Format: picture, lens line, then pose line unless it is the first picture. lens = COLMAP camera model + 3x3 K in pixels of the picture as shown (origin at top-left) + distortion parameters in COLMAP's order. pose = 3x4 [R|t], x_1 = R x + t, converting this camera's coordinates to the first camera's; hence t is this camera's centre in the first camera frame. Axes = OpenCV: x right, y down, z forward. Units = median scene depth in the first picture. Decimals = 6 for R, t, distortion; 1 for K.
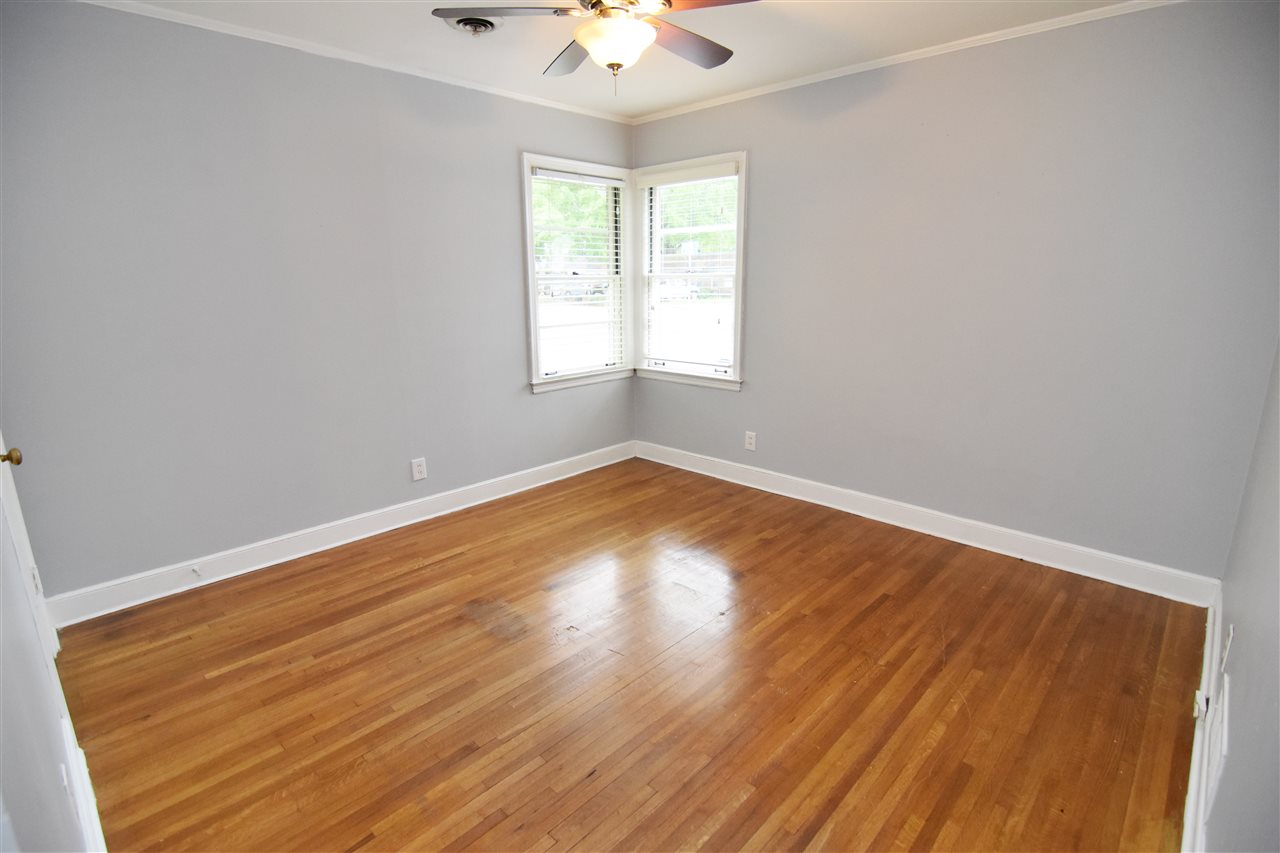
lens RADIAL K [[616.3, 0, 642.1], [0, 616.3, 426.2], [0, 0, 1]] dist [-0.003569, -0.012073]
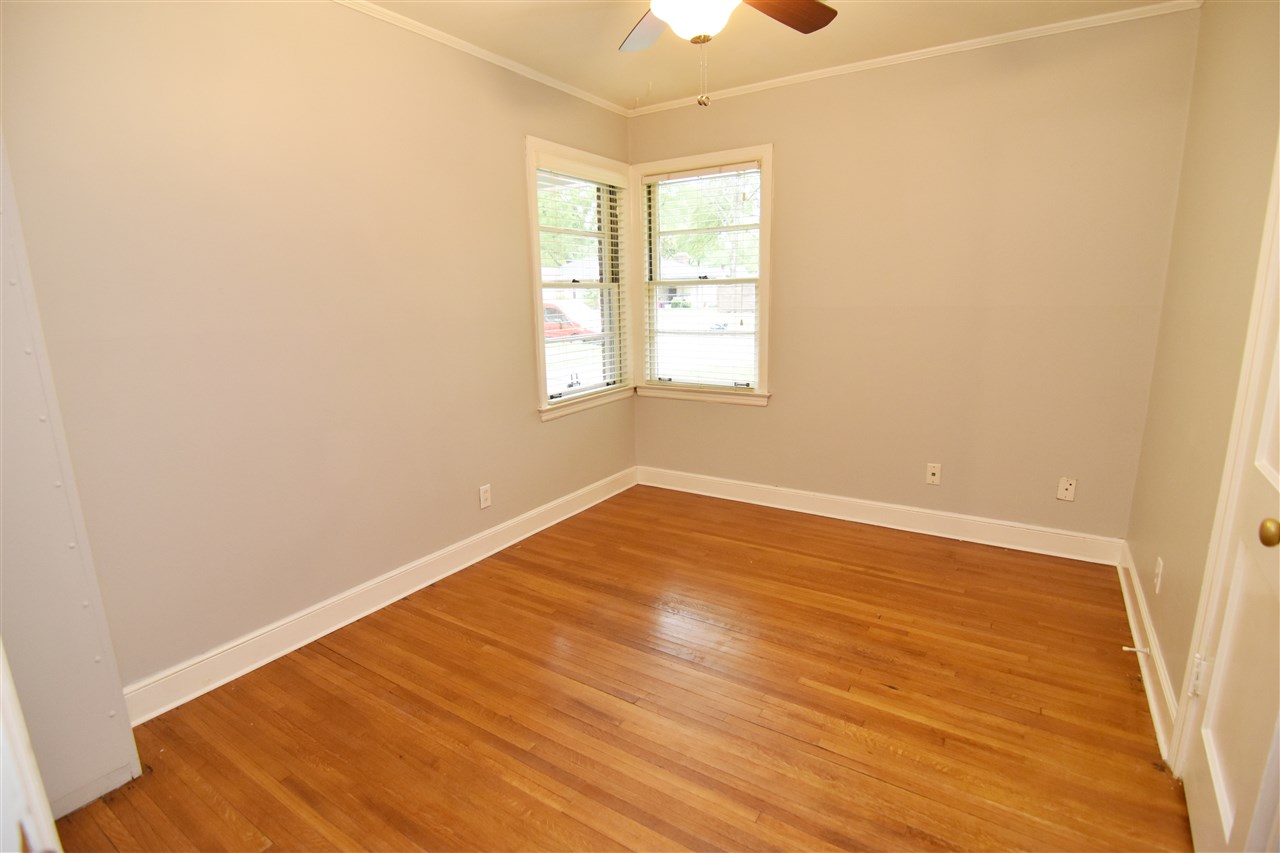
lens RADIAL K [[616.3, 0, 642.1], [0, 616.3, 426.2], [0, 0, 1]] dist [-0.003569, -0.012073]
pose [[0.980712, -0.060168, 0.185966, -0.184601], [0.064359, 0.997789, -0.016579, -0.021636], [-0.184558, 0.028228, 0.982416, 0.124849]]
